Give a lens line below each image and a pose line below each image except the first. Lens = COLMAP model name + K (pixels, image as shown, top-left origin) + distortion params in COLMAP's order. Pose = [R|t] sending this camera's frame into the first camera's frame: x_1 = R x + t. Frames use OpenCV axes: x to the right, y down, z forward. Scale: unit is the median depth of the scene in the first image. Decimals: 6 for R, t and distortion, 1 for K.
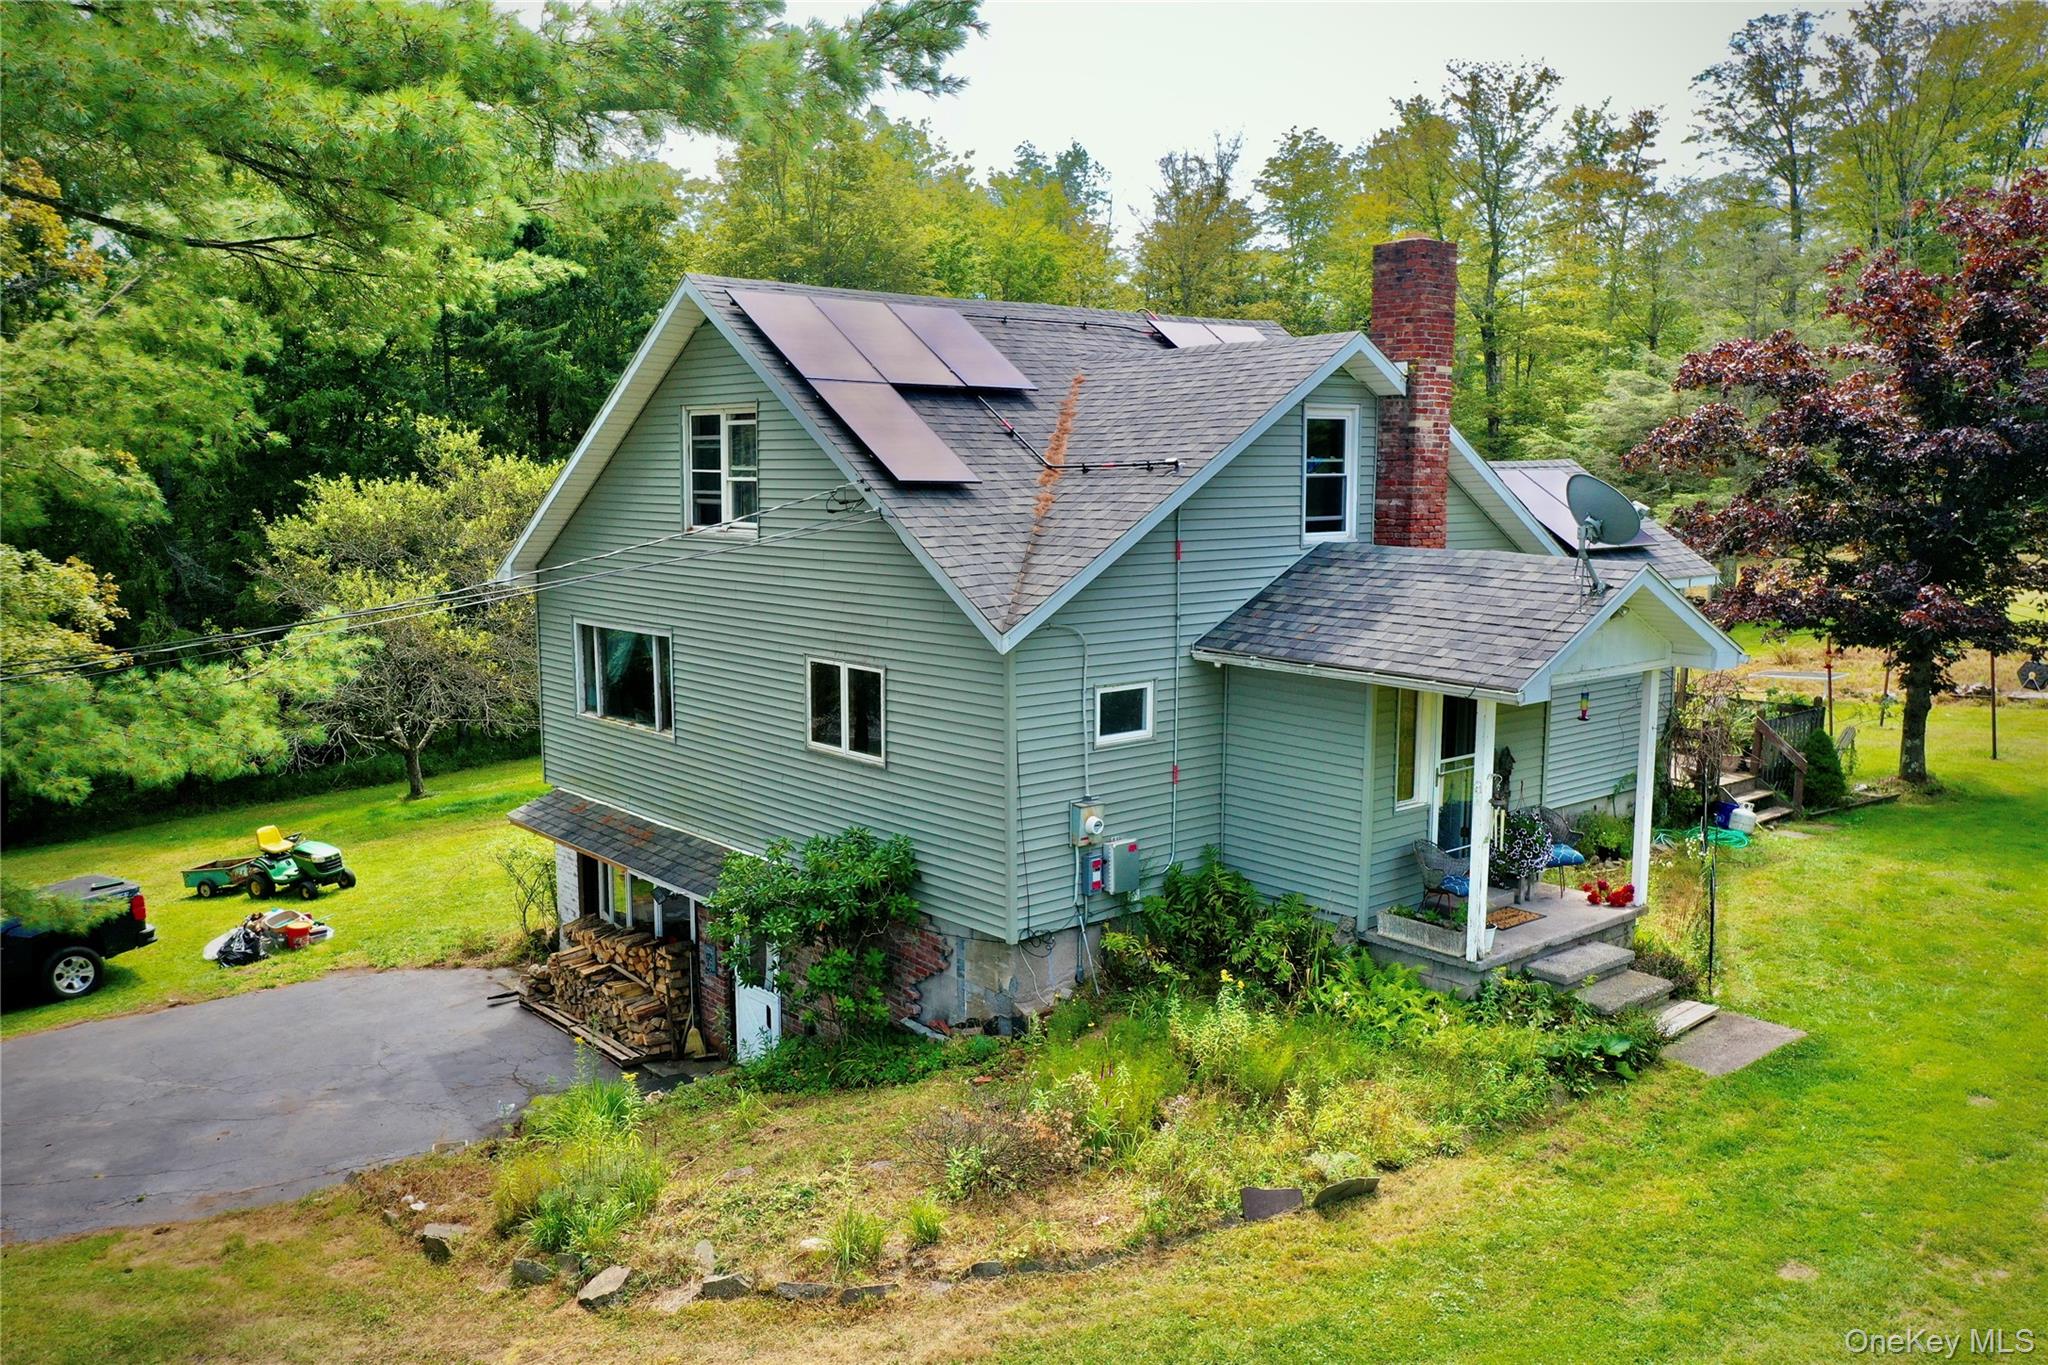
lens RADIAL K [[1617.7, 0, 1024.0], [0, 1617.7, 682.5], [0, 0, 1]] dist [-0.008586, 0.006265]
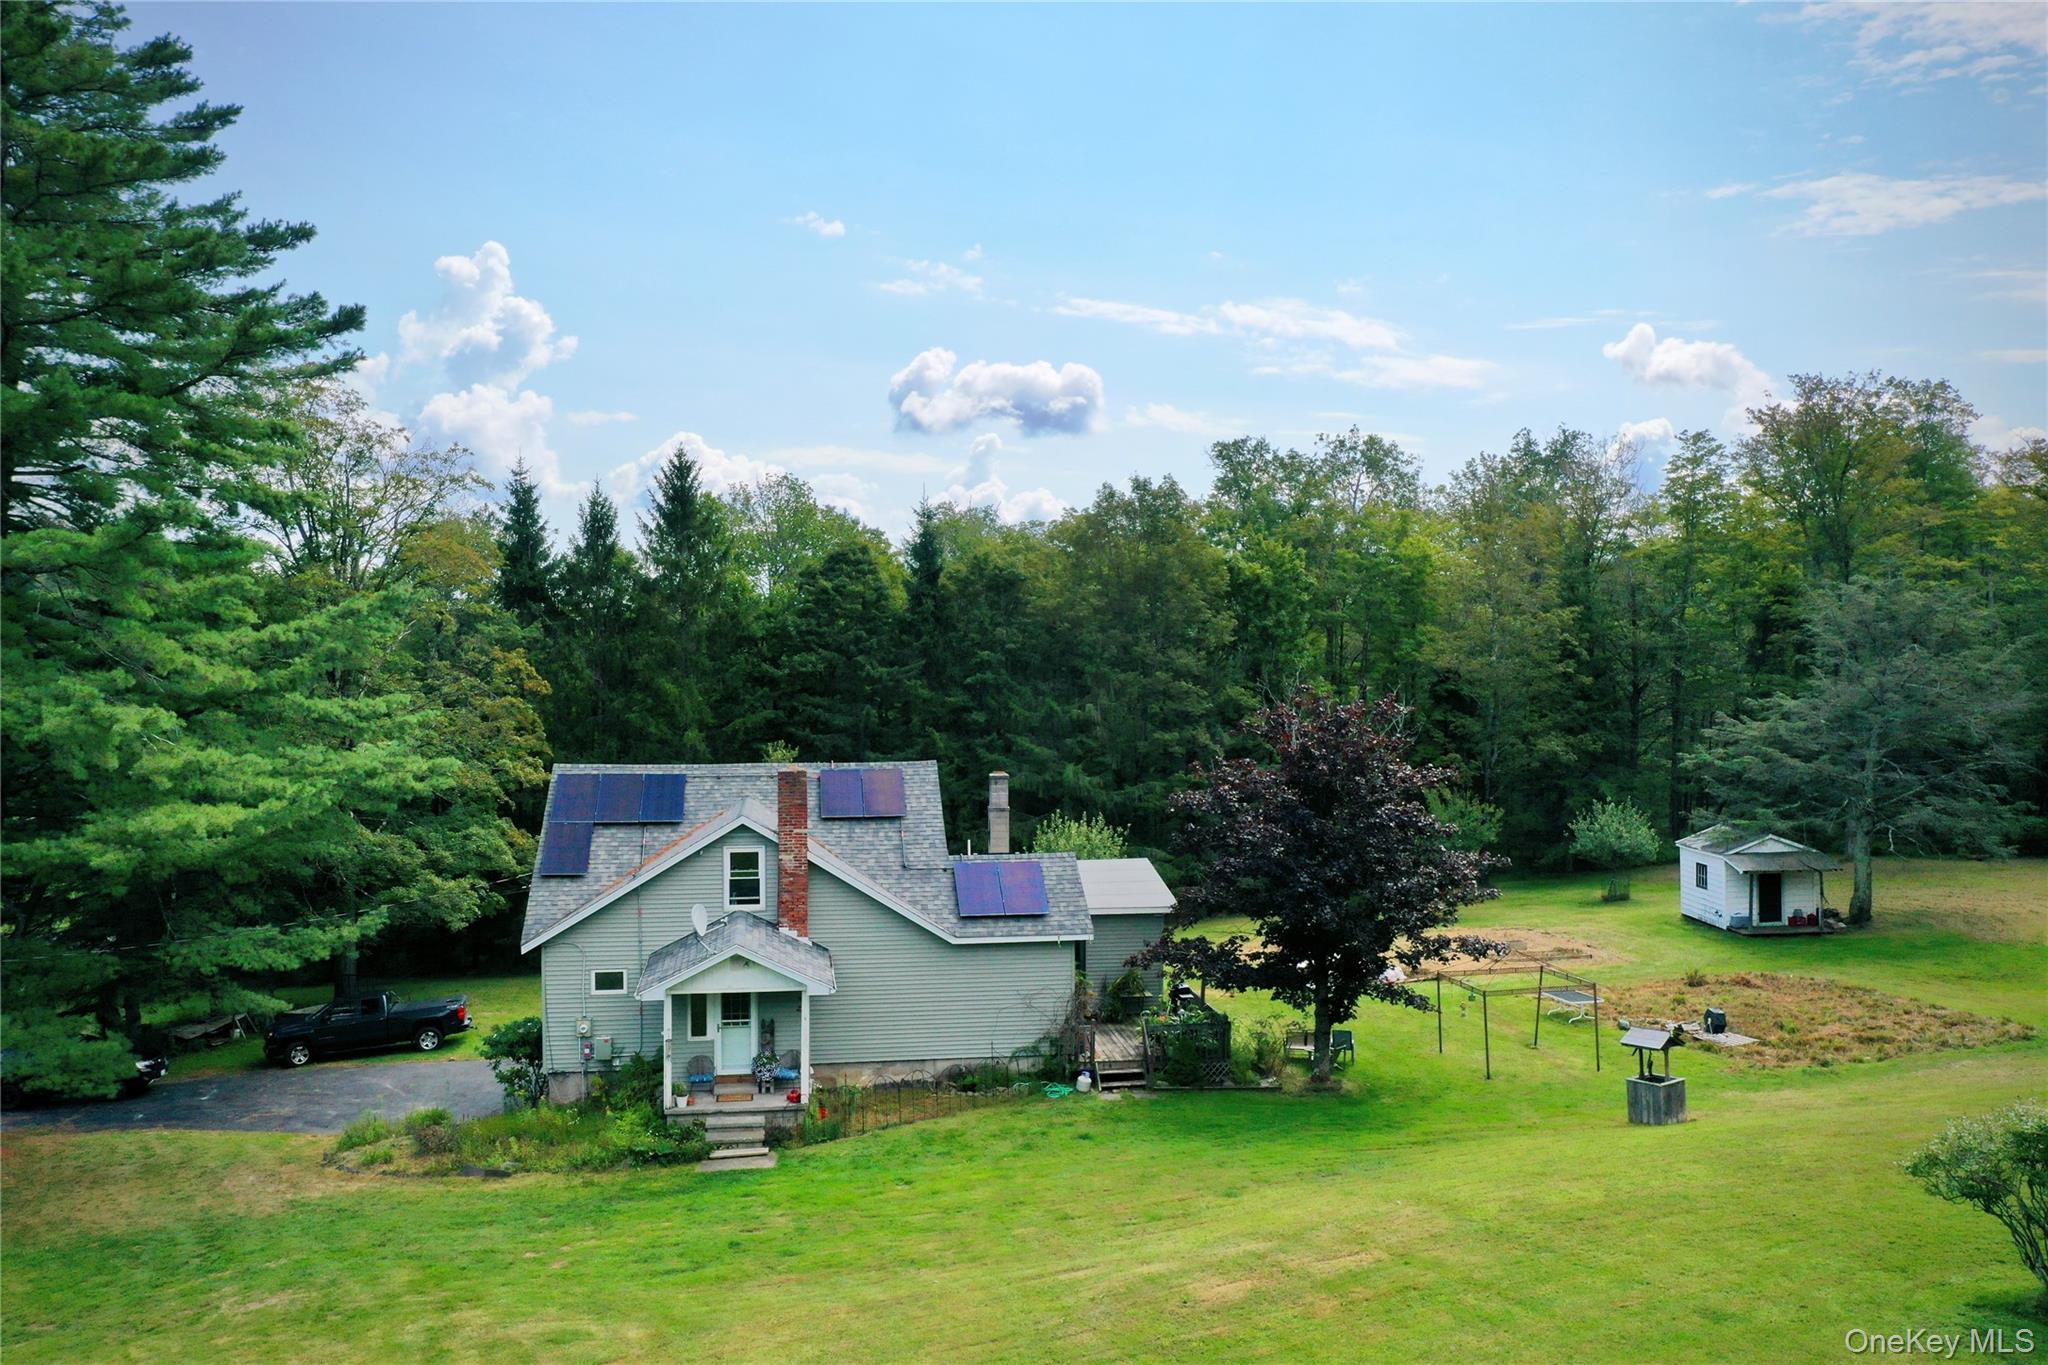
lens RADIAL K [[1617.7, 0, 1024.0], [0, 1617.7, 682.5], [0, 0, 1]] dist [-0.008586, 0.006265]
pose [[0.855617, 0.024586, -0.517025, 1.590543], [-0.077864, 0.993618, -0.081608, -0.239157], [0.511719, 0.110083, 0.852071, -0.642985]]
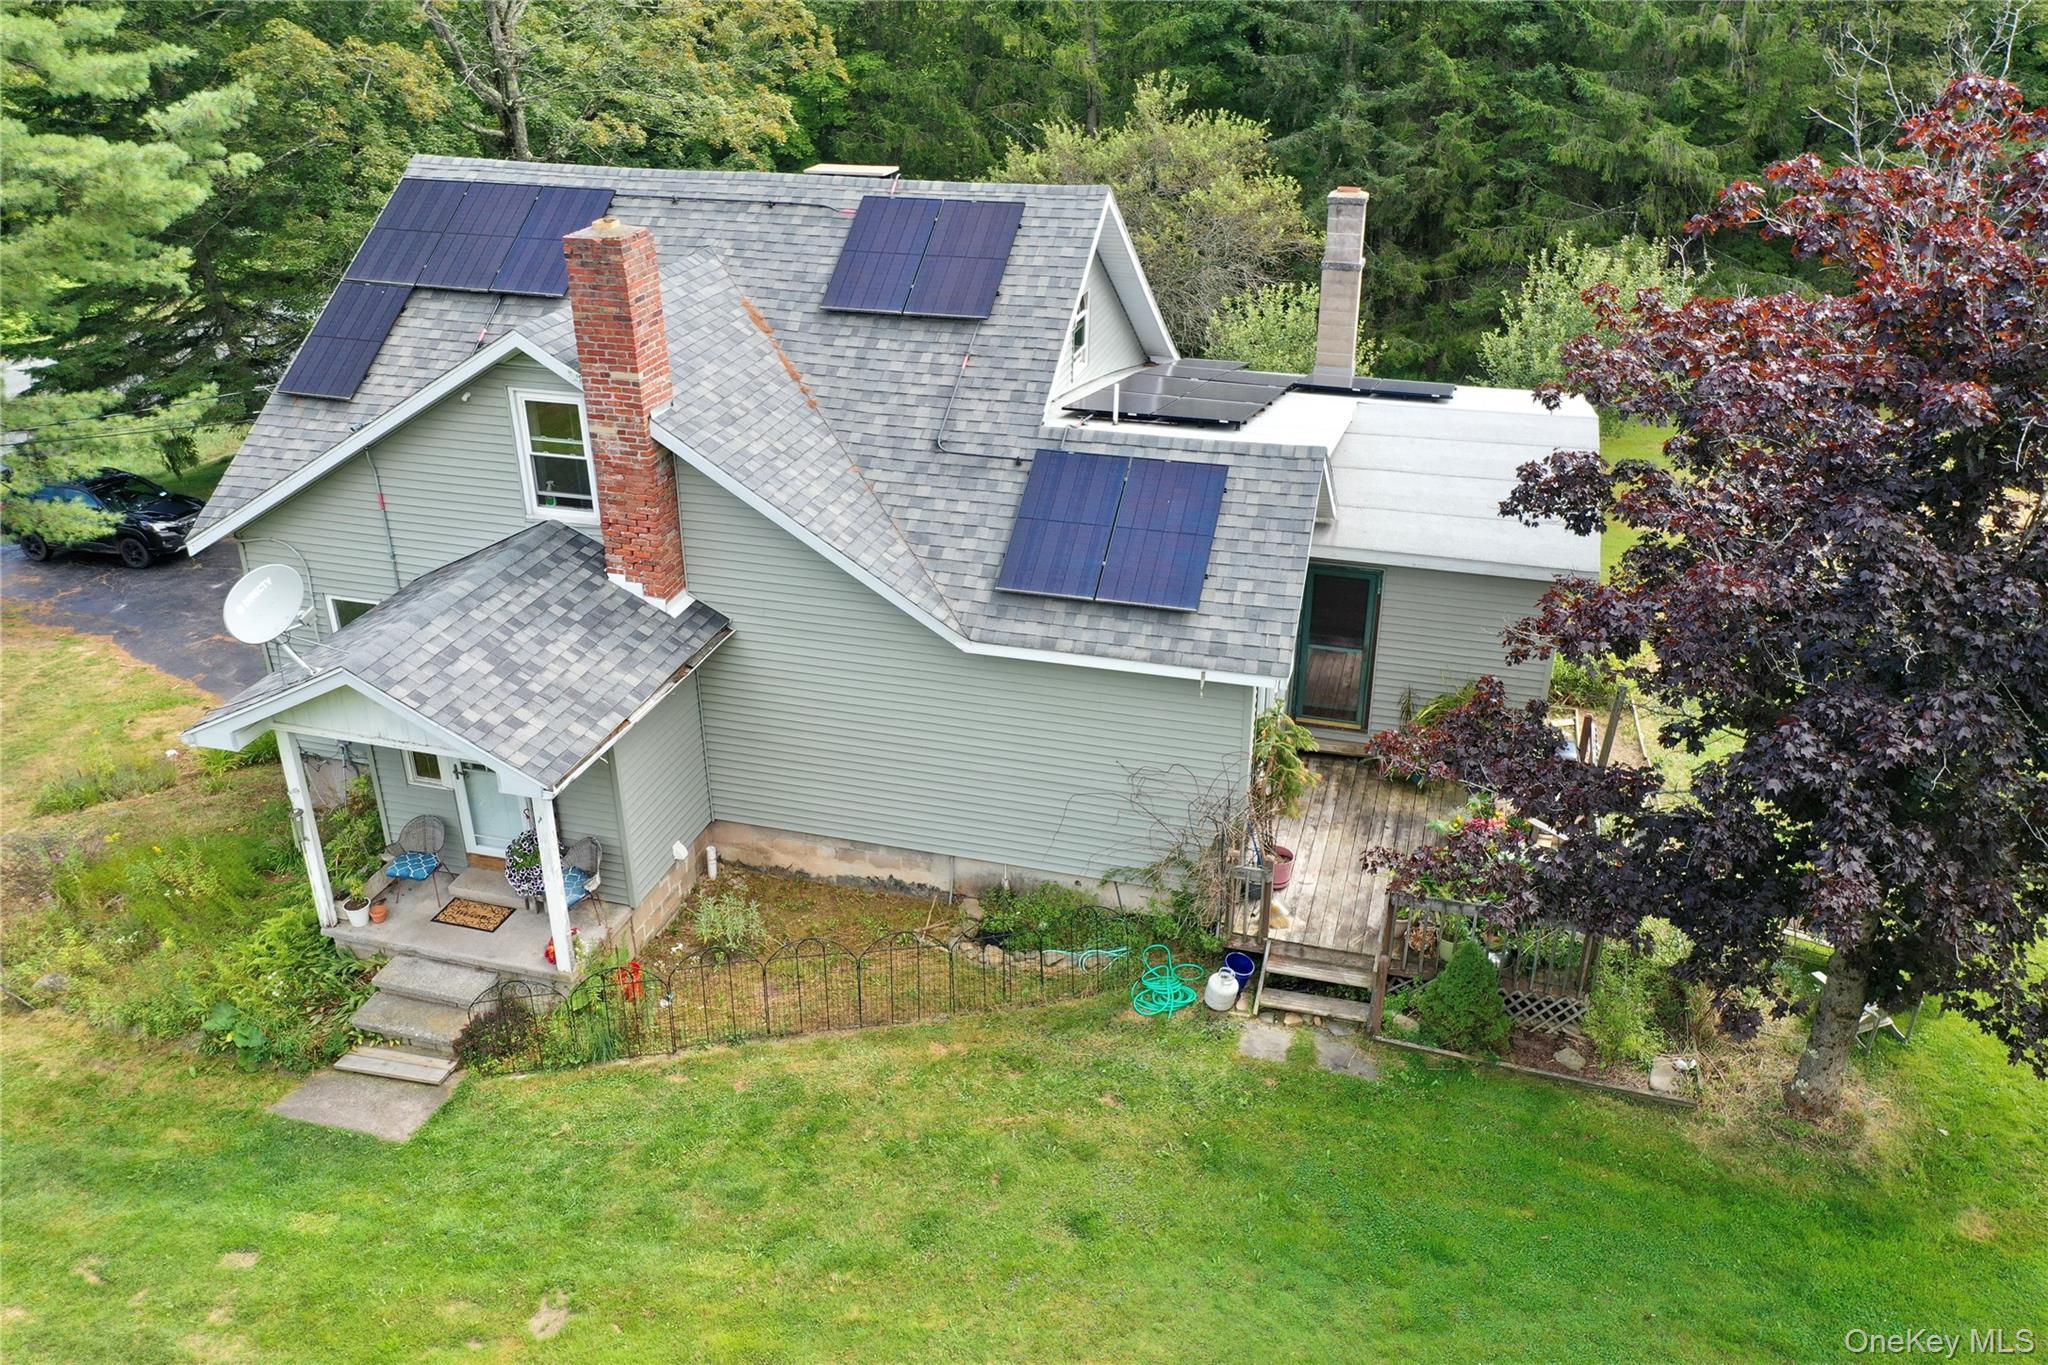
lens RADIAL K [[1617.7, 0, 1024.0], [0, 1617.7, 682.5], [0, 0, 1]] dist [-0.008586, 0.006265]
pose [[0.560135, 0.373642, -0.739351, 1.146664], [-0.113489, 0.918700, 0.378299, -0.412360], [0.820590, -0.127990, 0.557001, 0.662017]]
